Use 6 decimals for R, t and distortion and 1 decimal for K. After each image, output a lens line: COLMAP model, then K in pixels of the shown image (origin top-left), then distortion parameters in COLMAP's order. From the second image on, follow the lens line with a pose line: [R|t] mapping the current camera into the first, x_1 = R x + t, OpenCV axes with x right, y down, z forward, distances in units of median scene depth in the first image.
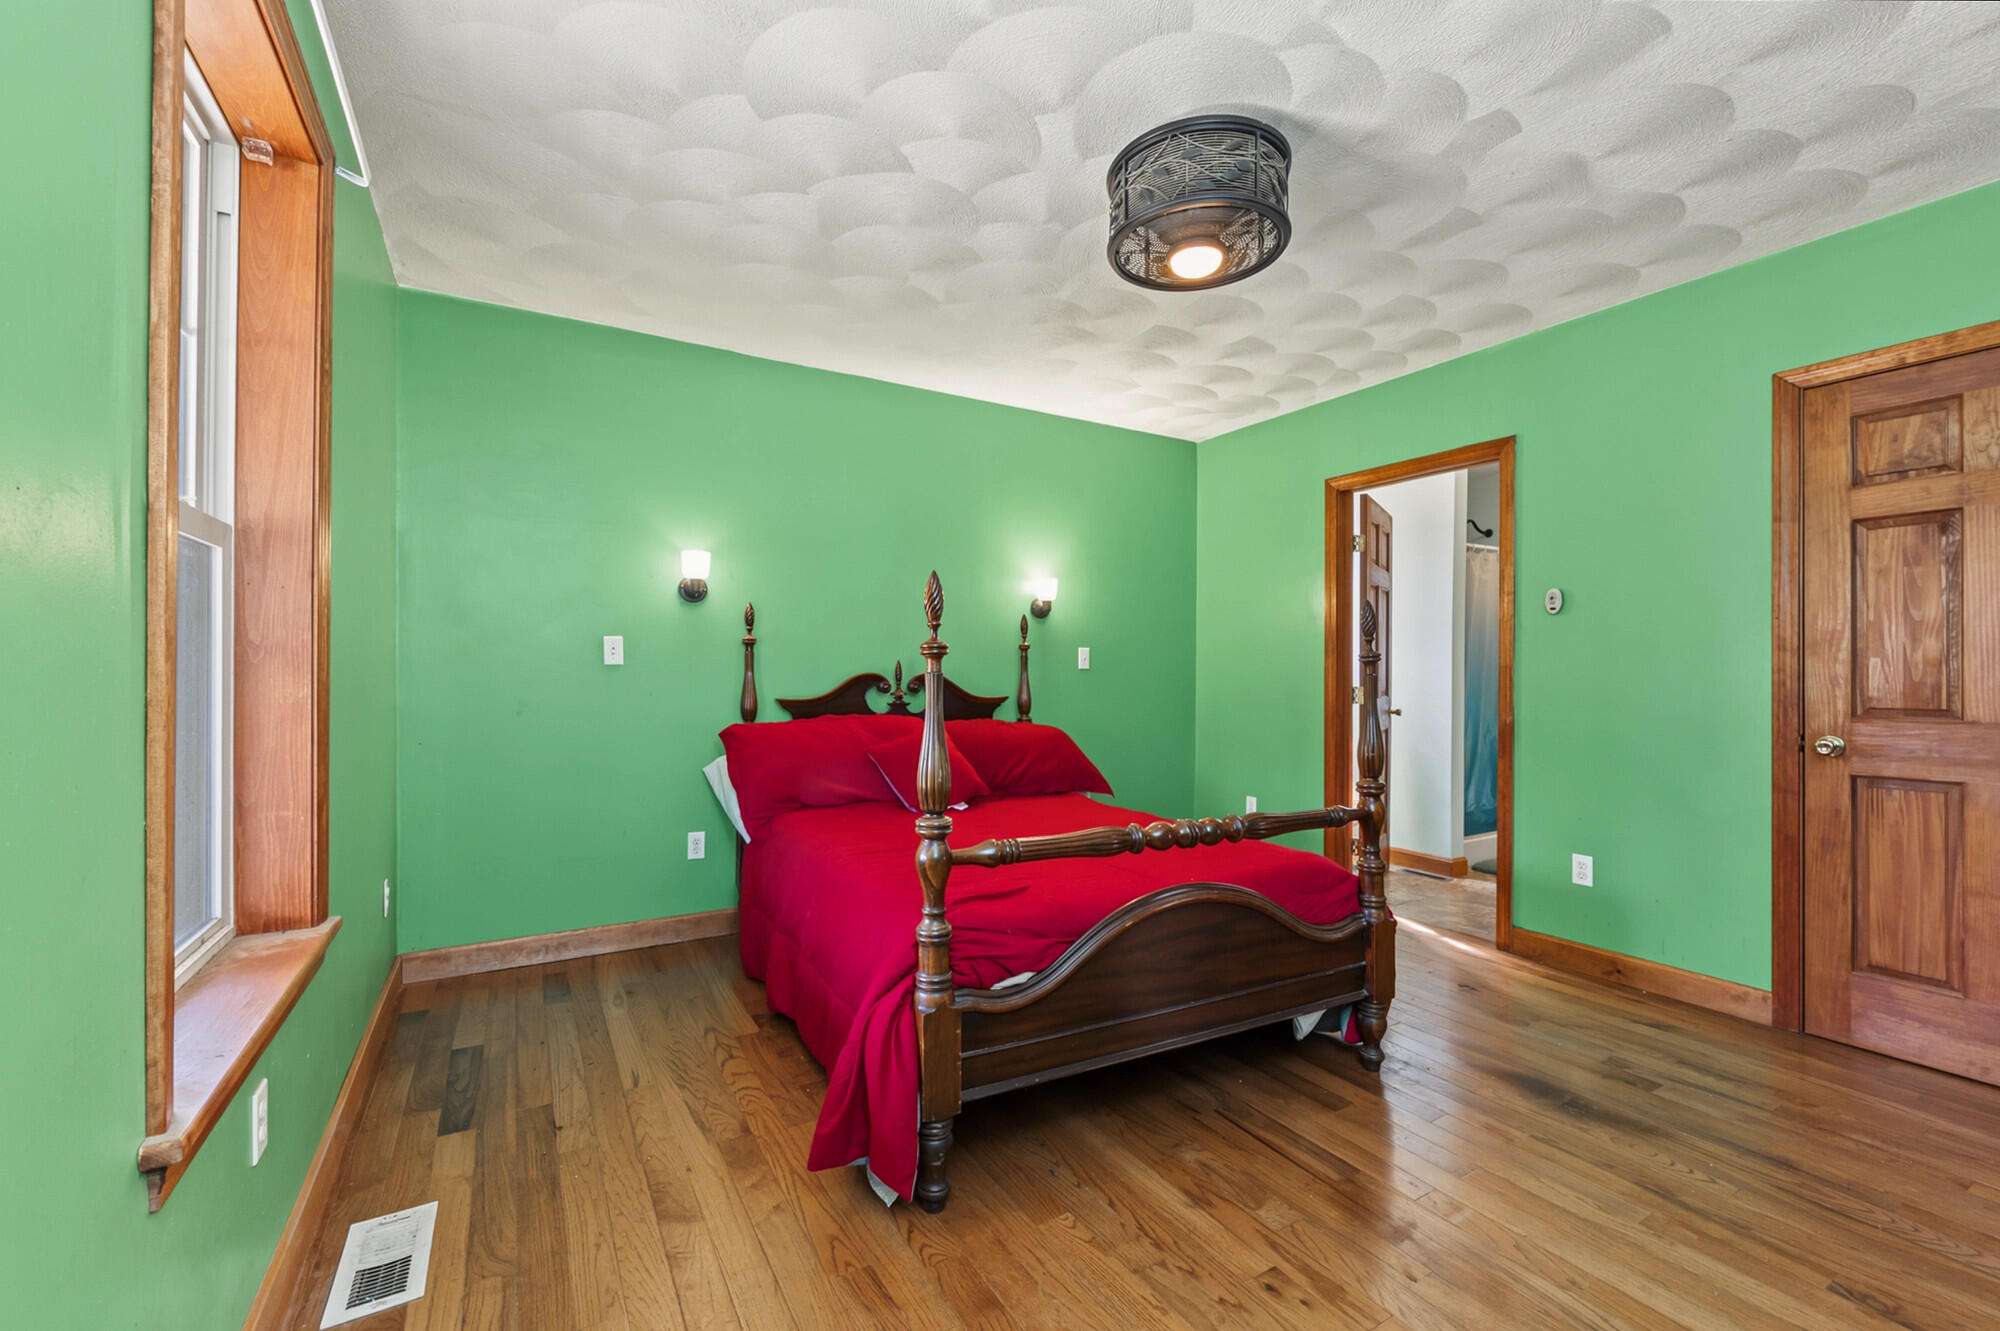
lens RADIAL K [[825.6, 0, 1000.0], [0, 825.6, 665.5], [0, 0, 1]] dist [-0.000980, 0.000167]
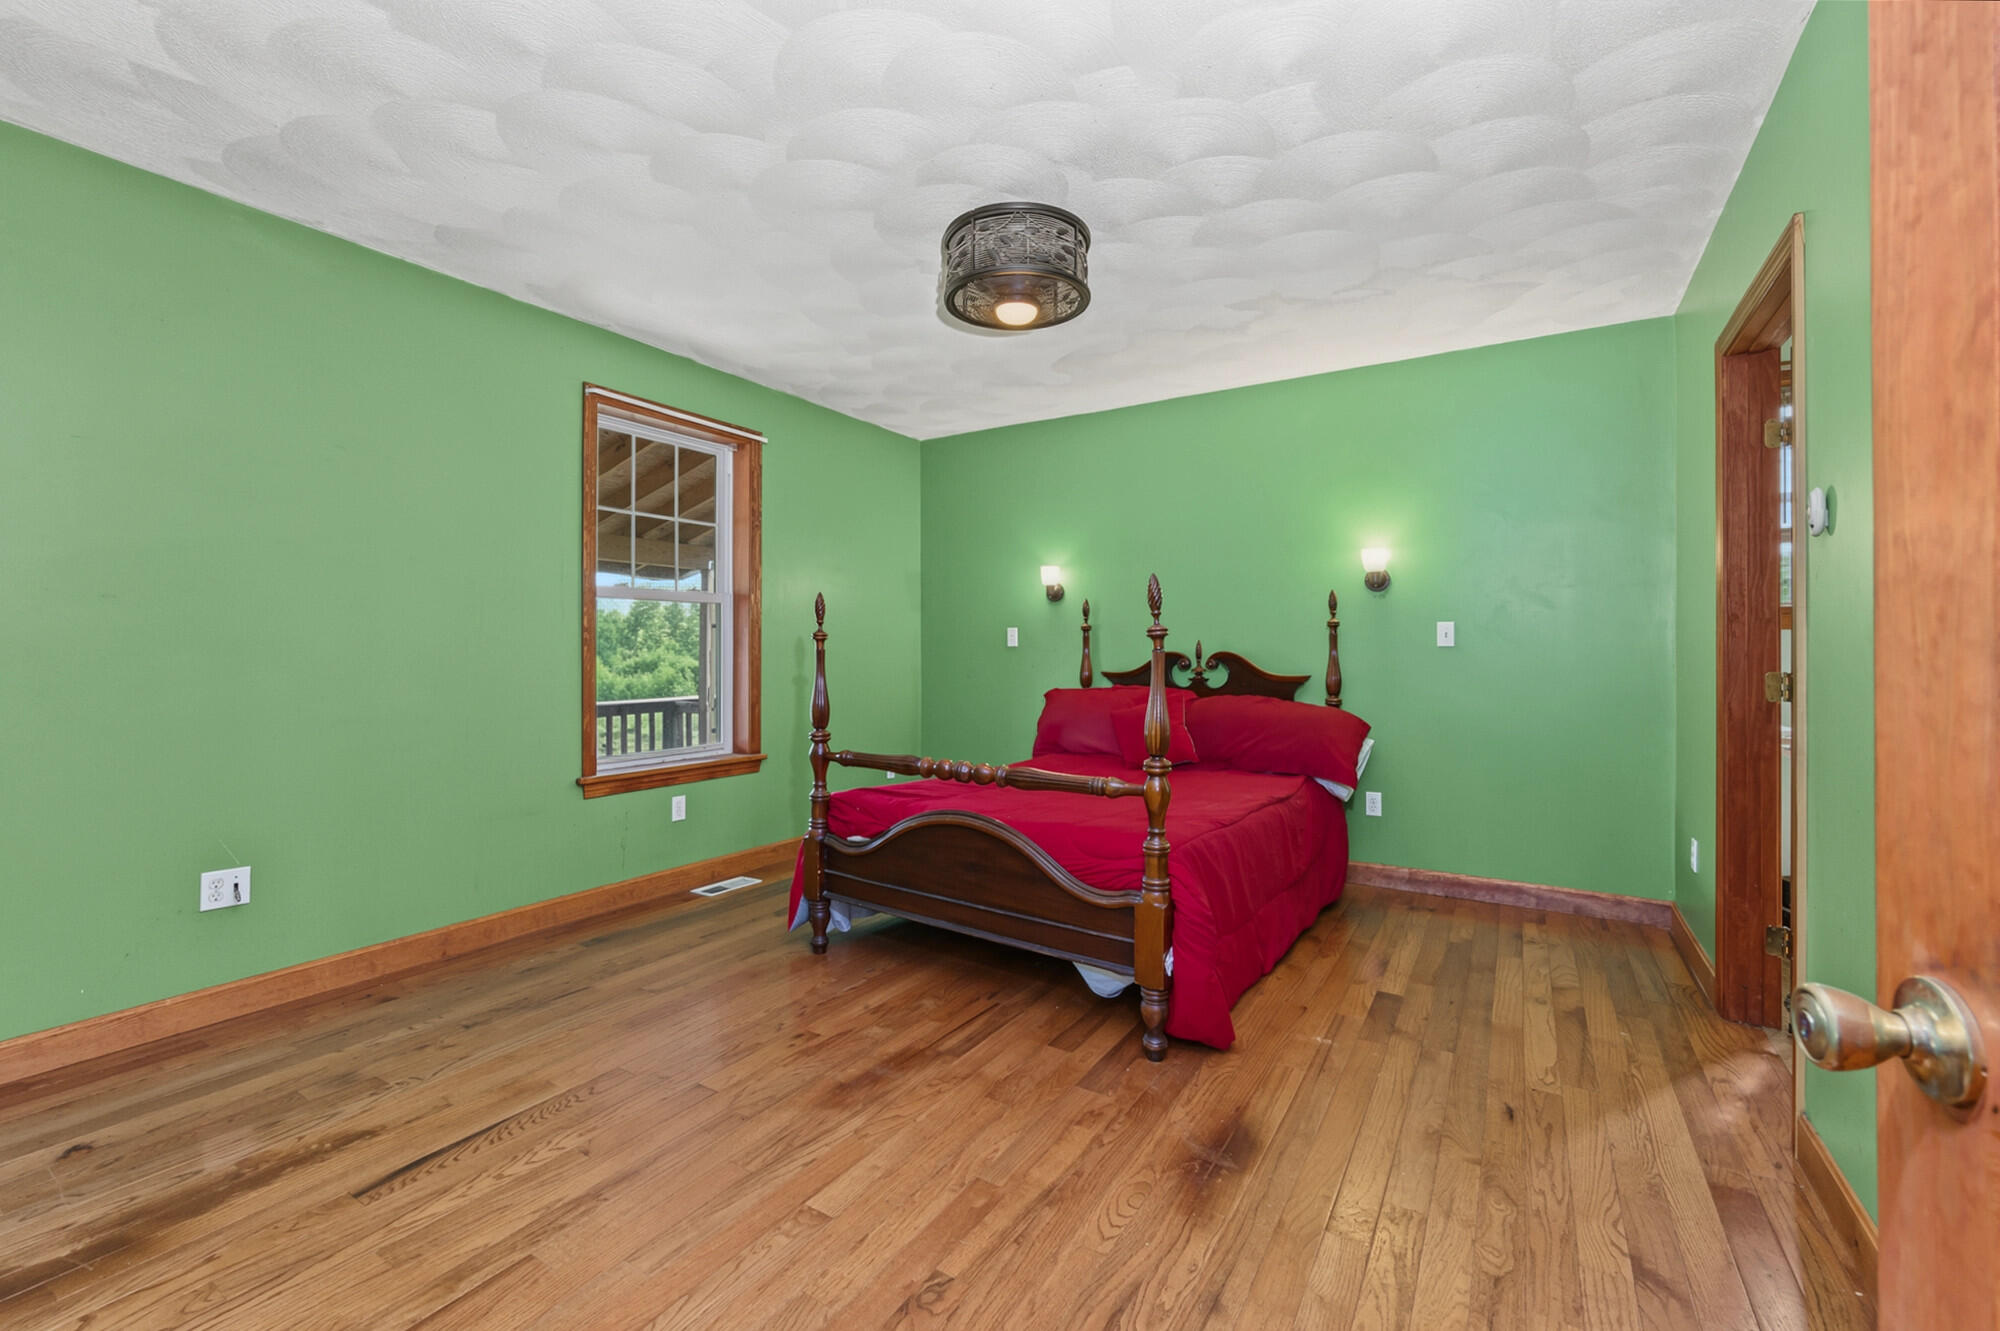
lens RADIAL K [[818.1, 0, 1009.1], [0, 818.1, 631.8], [0, 0, 1]] dist [-0.000855, 0.000034]
pose [[0.470768, -0.020418, -0.882021, 0.977094], [0.004485, 0.999775, -0.020750, 0.005427], [0.882246, 0.005812, 0.470754, 0.309844]]
